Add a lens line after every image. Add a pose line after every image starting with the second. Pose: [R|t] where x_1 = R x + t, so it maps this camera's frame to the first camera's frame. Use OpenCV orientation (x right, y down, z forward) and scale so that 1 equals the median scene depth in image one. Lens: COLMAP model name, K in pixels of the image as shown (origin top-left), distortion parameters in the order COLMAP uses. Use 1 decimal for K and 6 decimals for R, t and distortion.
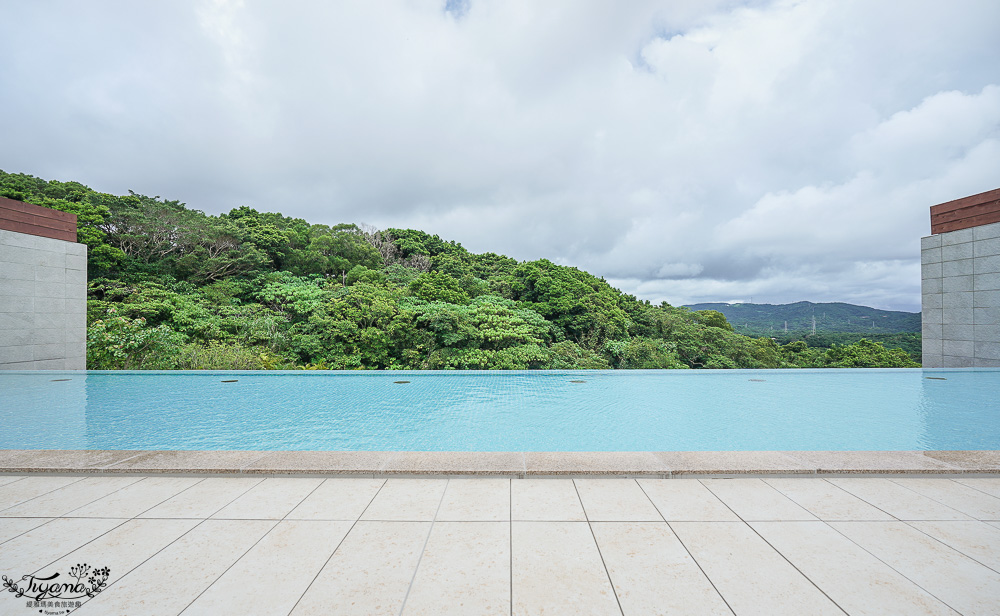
lens RADIAL K [[460.3, 0, 500.1], [0, 460.3, 320.3], [0, 0, 1]] dist [-0.006458, -0.001276]
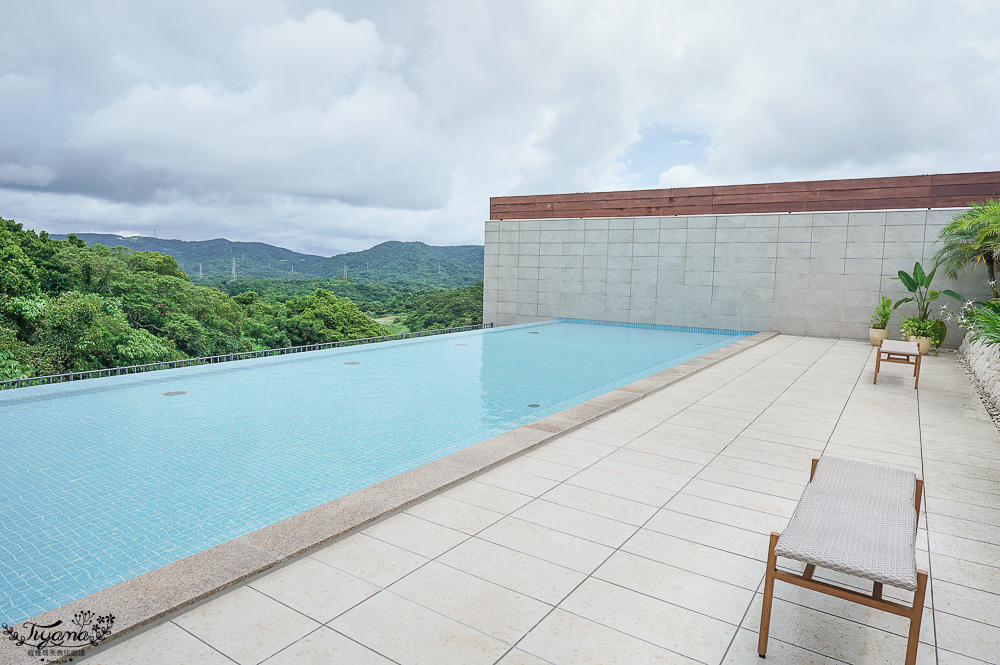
lens RADIAL K [[637.5, 0, 497.4], [0, 637.5, 333.8], [0, 0, 1]] dist [-0.004586, -0.001505]
pose [[0.517695, -0.075036, 0.852269, -0.132607], [-0.026542, 0.994259, 0.103660, -0.011971], [-0.855154, -0.076285, 0.512731, 0.007760]]
